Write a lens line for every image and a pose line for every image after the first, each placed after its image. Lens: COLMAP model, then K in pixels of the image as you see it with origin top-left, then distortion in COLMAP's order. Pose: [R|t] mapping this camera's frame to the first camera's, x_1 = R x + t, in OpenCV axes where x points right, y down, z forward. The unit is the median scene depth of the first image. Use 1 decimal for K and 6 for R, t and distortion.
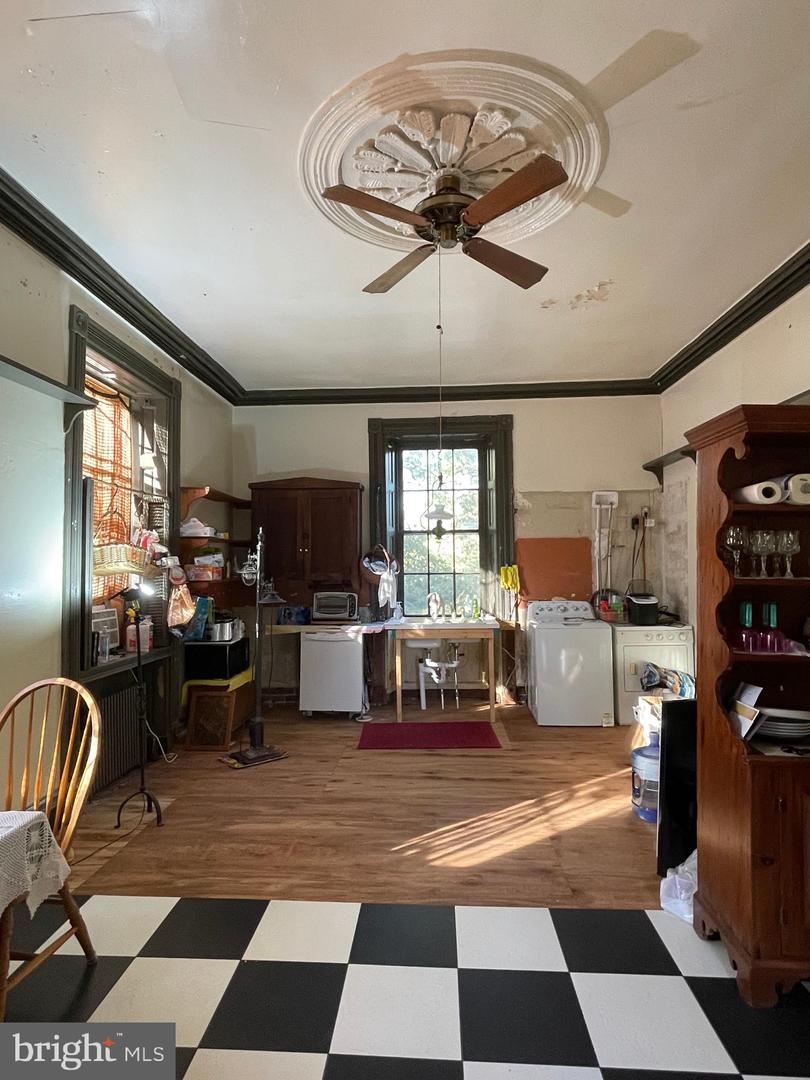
lens RADIAL K [[597.3, 0, 405.0], [0, 597.3, 540.0], [0, 0, 1]] dist [0.003803, -0.001115]
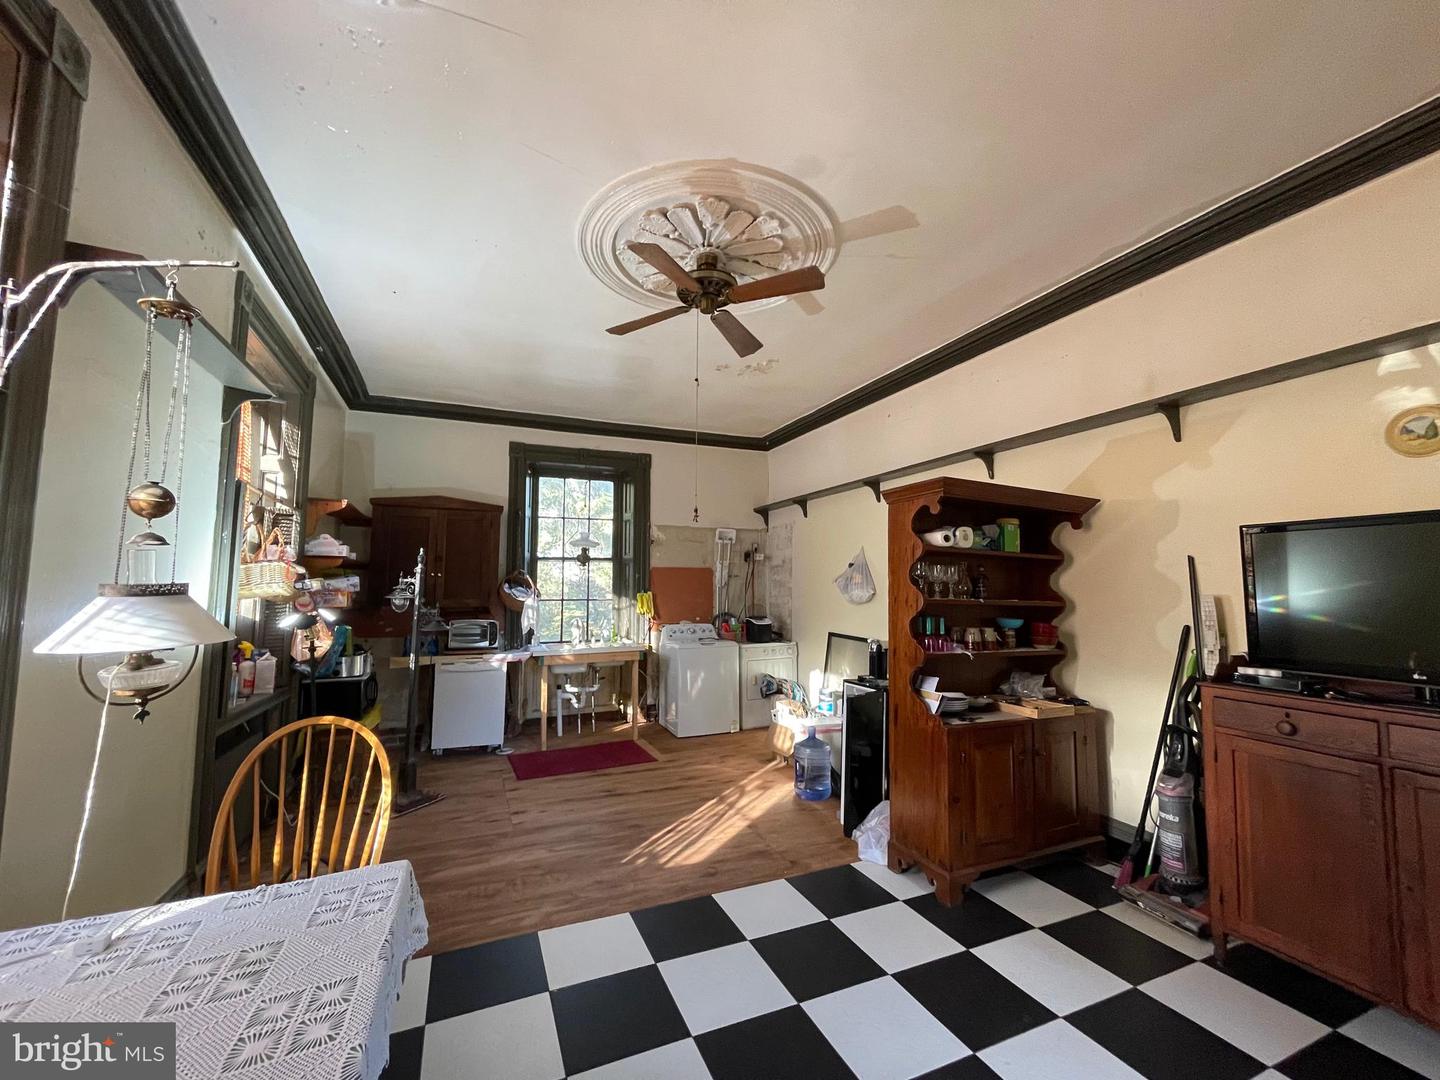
lens RADIAL K [[578.8, 0, 714.6], [0, 578.8, 544.4], [0, 0, 1]] dist [0.001774, -0.000044]
pose [[0.898436, 0.041469, 0.437141, -0.221912], [-0.022046, 0.998535, -0.049415, 0.006881], [-0.438550, 0.034759, 0.898034, 0.002175]]
